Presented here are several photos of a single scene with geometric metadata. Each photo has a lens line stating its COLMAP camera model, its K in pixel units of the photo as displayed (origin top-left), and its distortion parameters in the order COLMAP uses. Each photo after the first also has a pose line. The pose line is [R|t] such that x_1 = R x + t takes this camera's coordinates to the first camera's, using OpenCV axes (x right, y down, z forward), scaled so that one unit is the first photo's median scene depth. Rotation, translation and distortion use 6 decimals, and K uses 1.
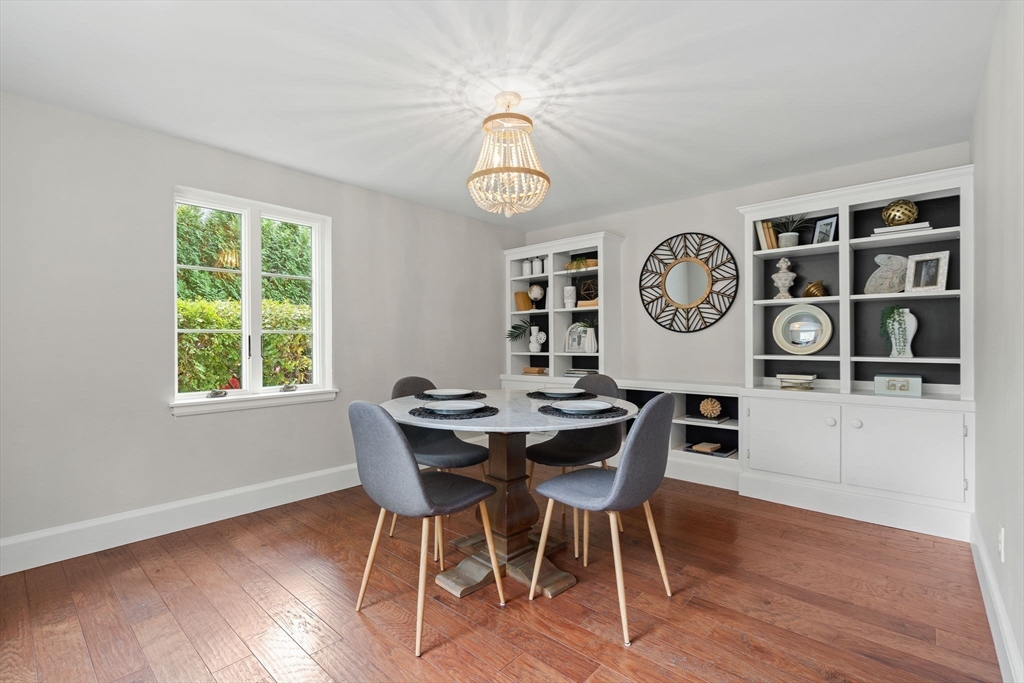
lens RADIAL K [[465.2, 0, 512.0], [0, 465.2, 341.5], [0, 0, 1]] dist [0.001217, 0.000621]
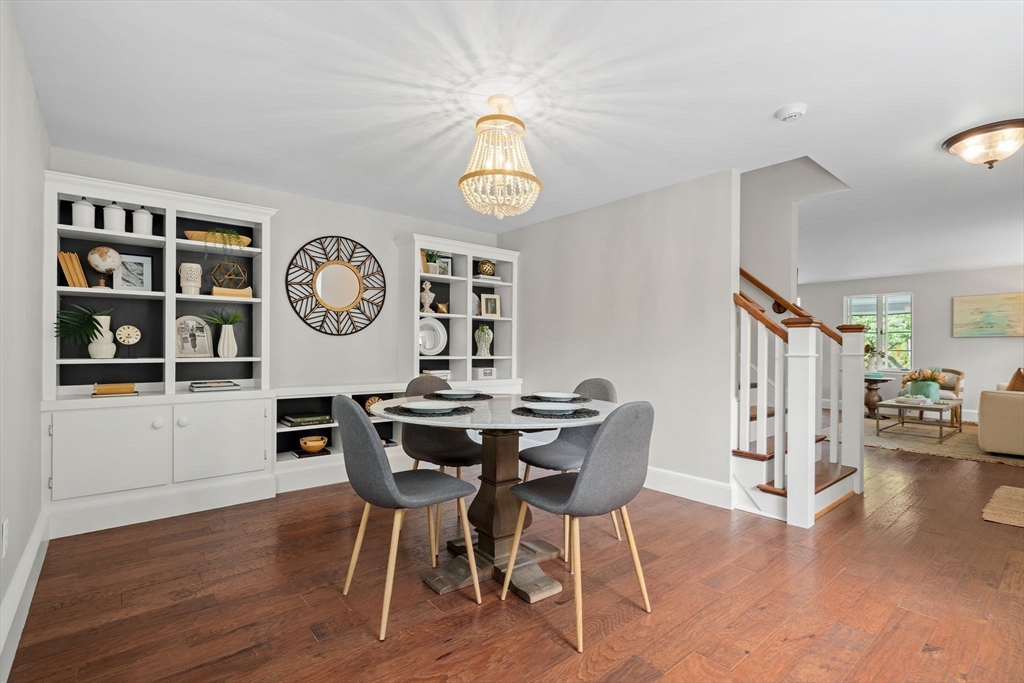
lens RADIAL K [[477.4, 0, 512.0], [0, 477.4, 341.5], [0, 0, 1]] dist [-0.002285, 0.000302]
pose [[0.143427, 0.013502, 0.989569, -0.594027], [-0.011796, 0.999859, -0.011933, 0.001671], [-0.989591, -0.009962, 0.143566, 0.486602]]
